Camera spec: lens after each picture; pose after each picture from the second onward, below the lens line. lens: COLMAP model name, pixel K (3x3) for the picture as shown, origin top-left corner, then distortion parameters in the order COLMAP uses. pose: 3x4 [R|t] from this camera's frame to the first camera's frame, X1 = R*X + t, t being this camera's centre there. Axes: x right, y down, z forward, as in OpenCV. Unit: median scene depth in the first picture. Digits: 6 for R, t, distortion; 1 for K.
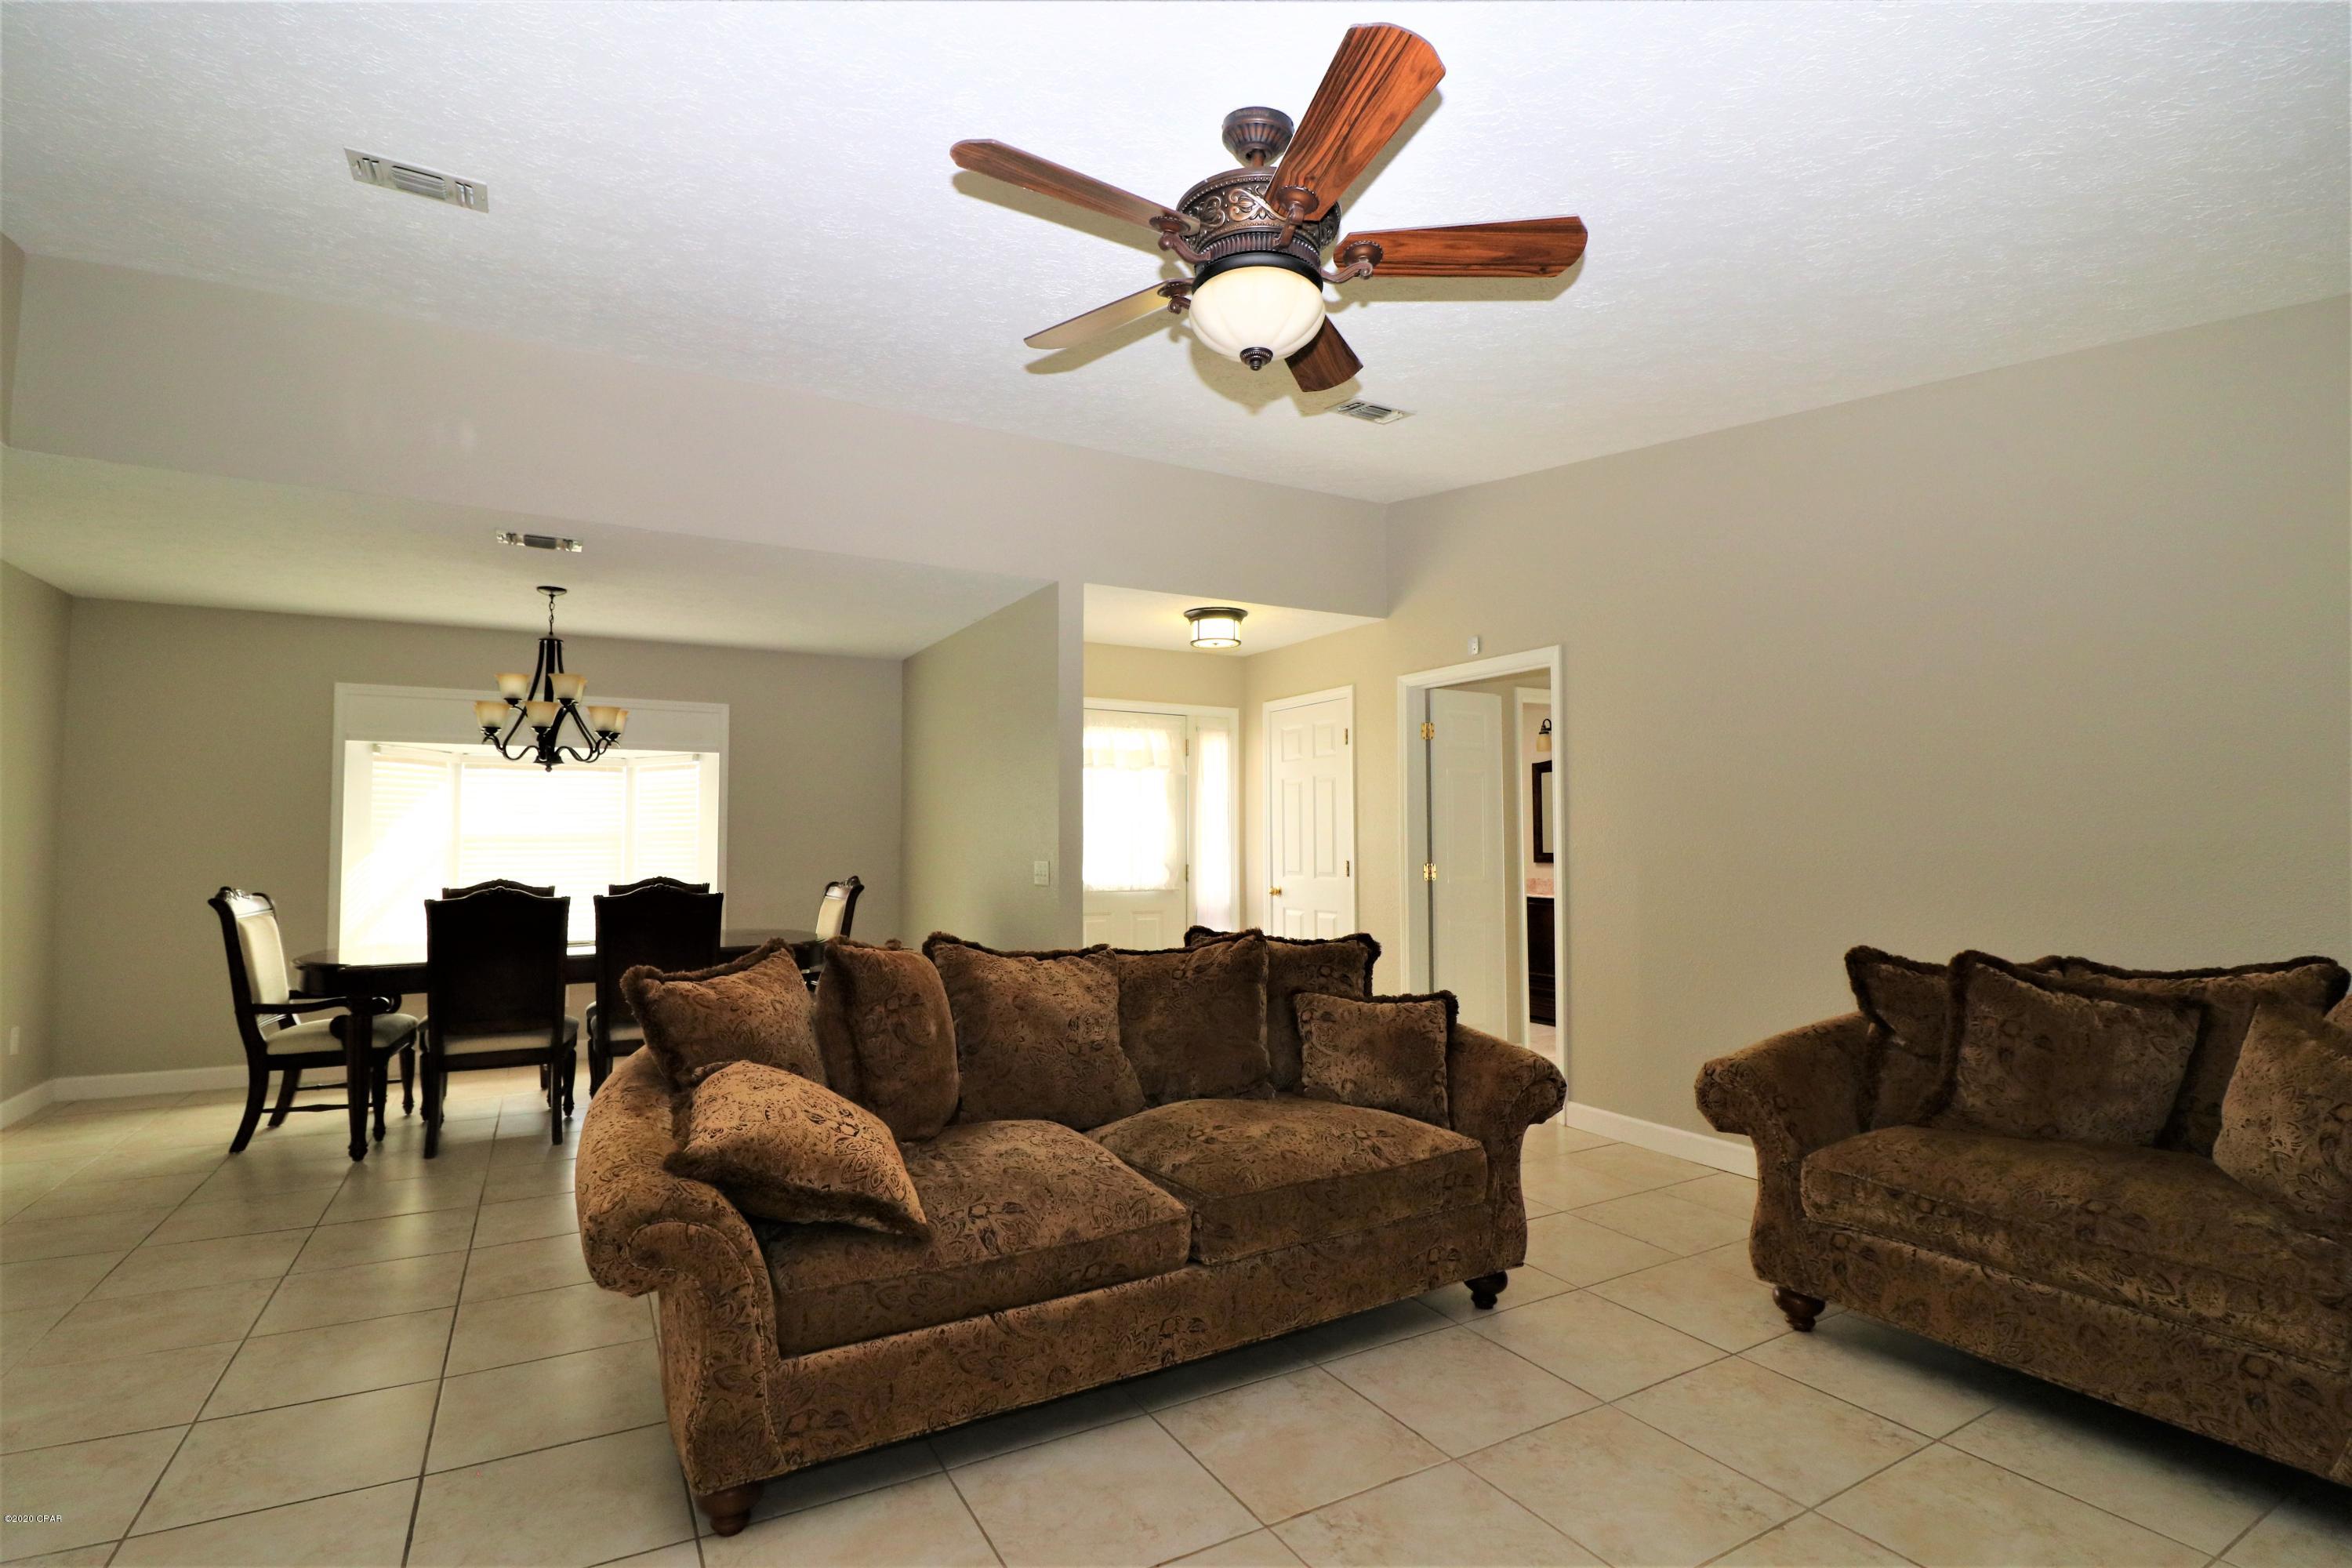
lens RADIAL K [[1095.4, 0, 1176.0], [0, 1095.4, 784.0], [0, 0, 1]] dist [-0.000605, -0.009830]
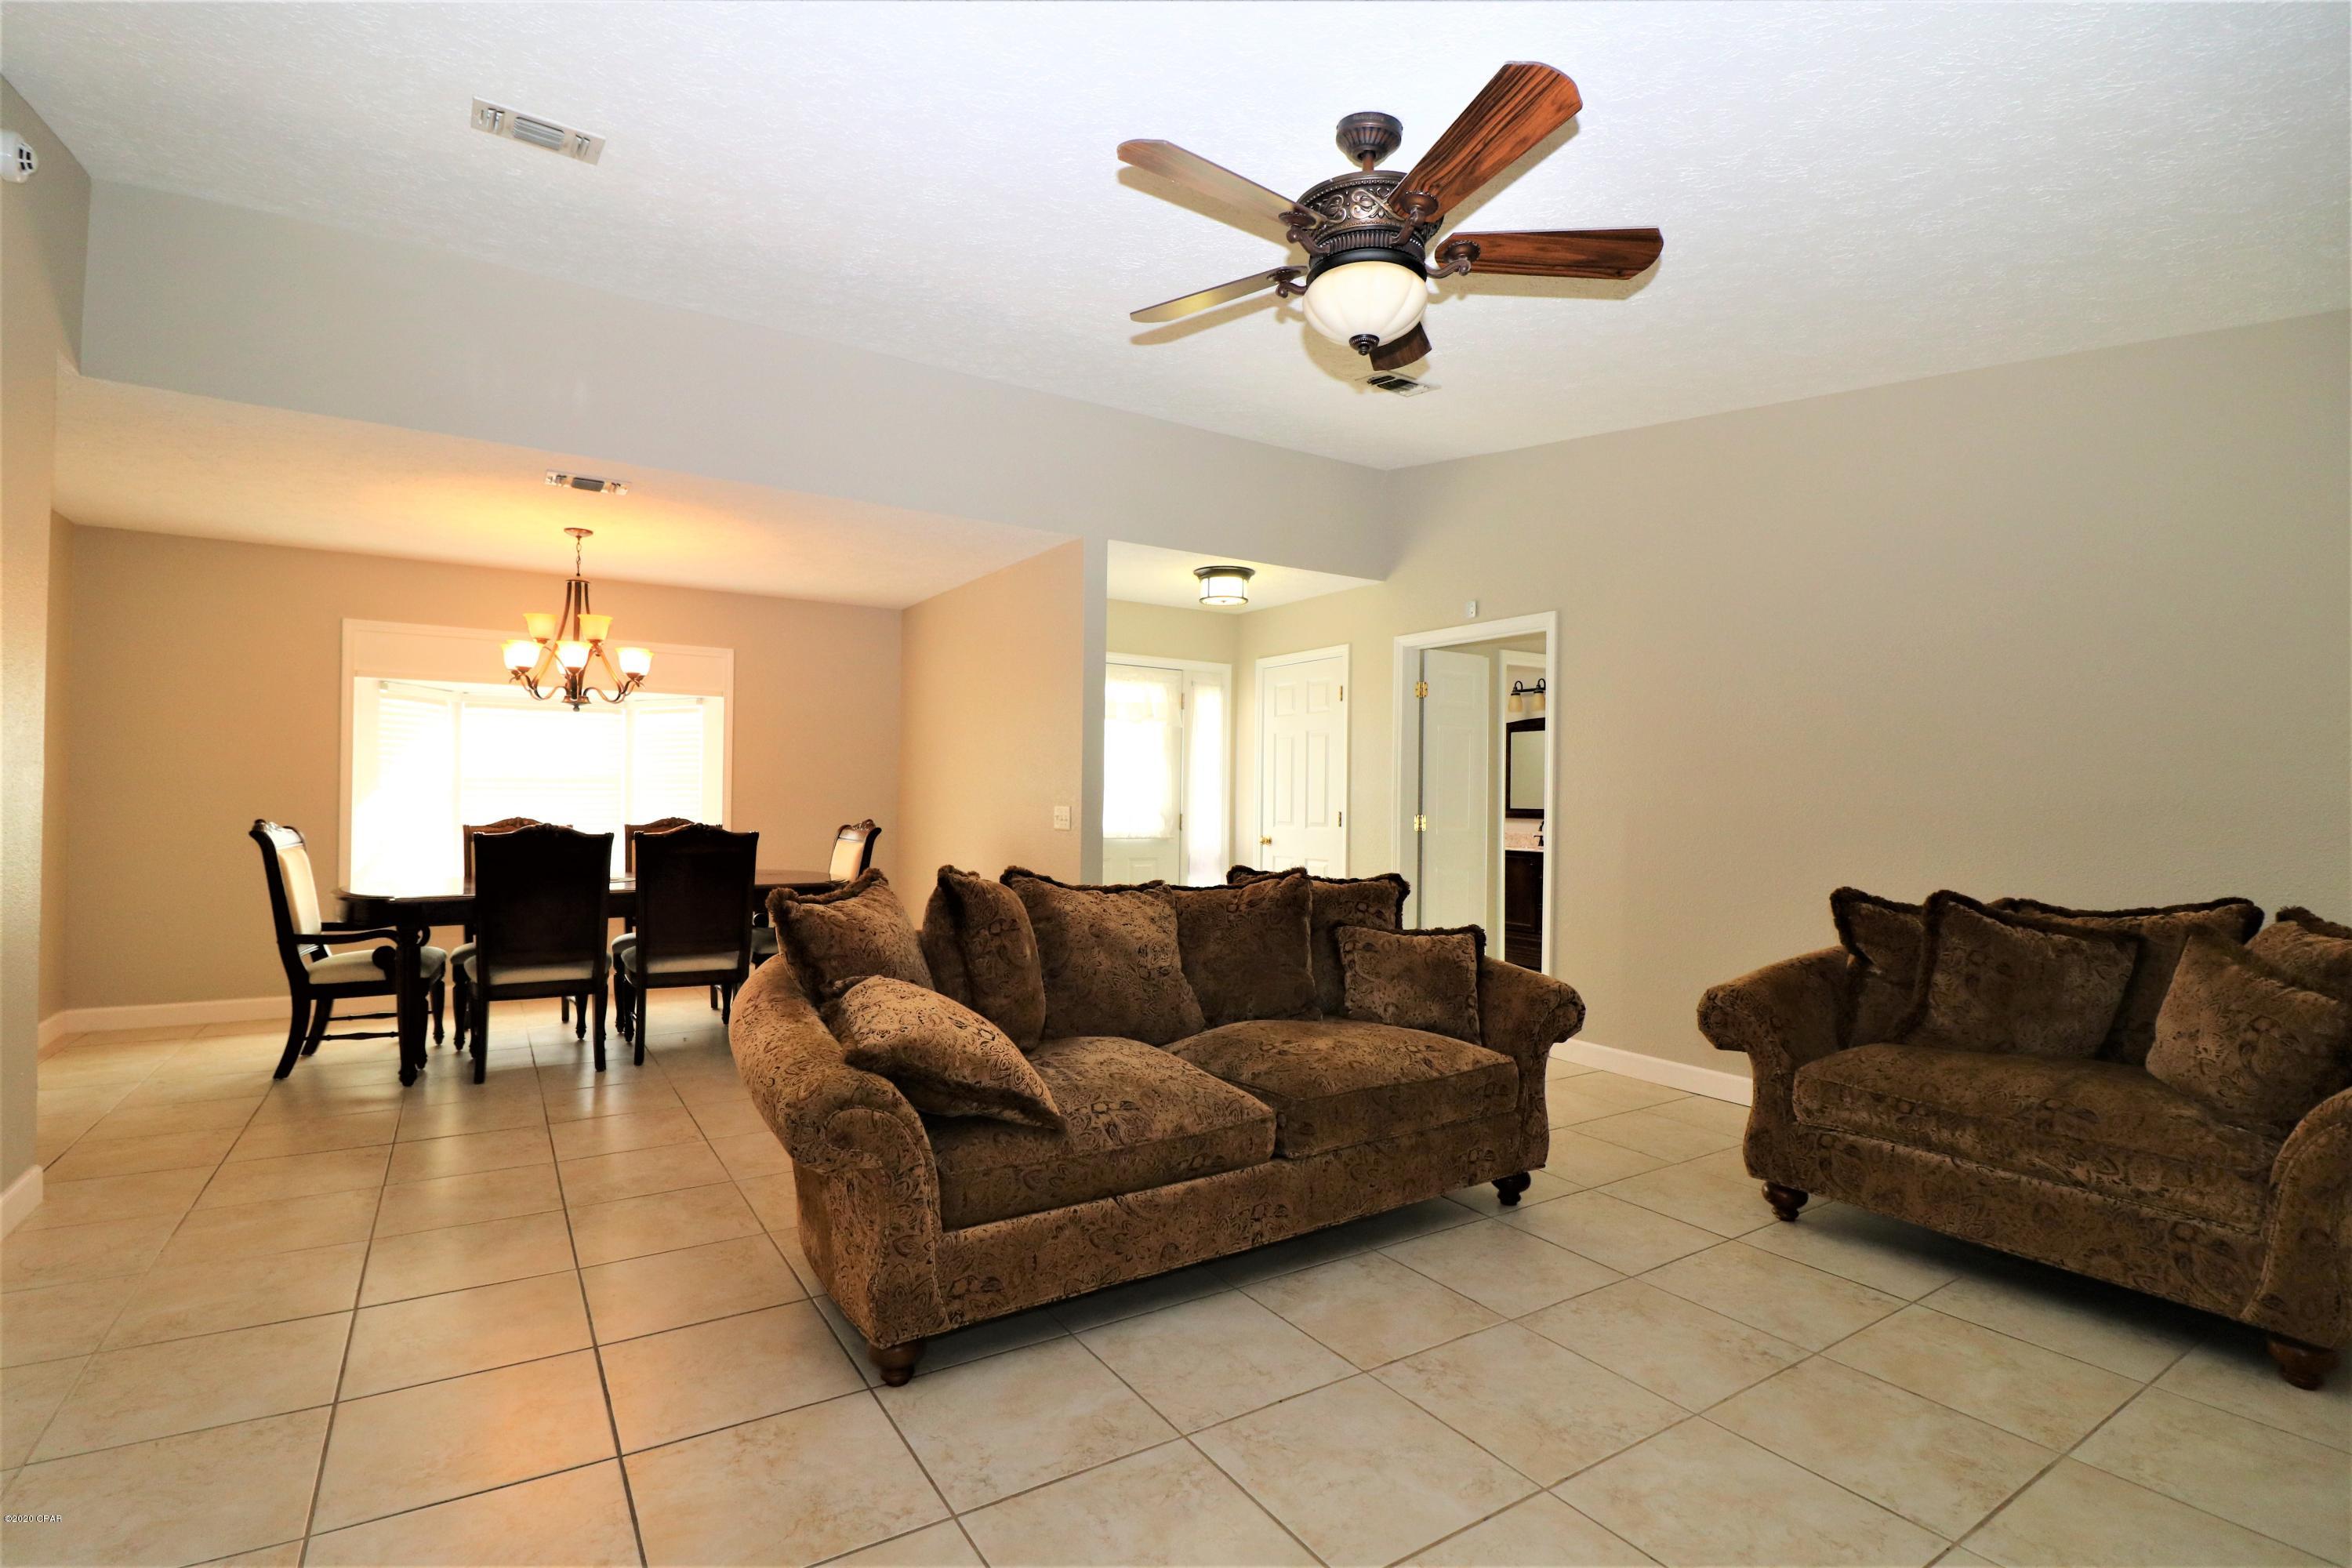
lens RADIAL K [[1091.8, 0, 1176.0], [0, 1091.8, 784.0], [0, 0, 1]] dist [0.002063, -0.011861]
pose [[0.998291, 0.015574, 0.056316, -0.149446], [-0.017811, 0.999063, 0.039440, 0.012156], [-0.055649, -0.040375, 0.997634, -0.091340]]
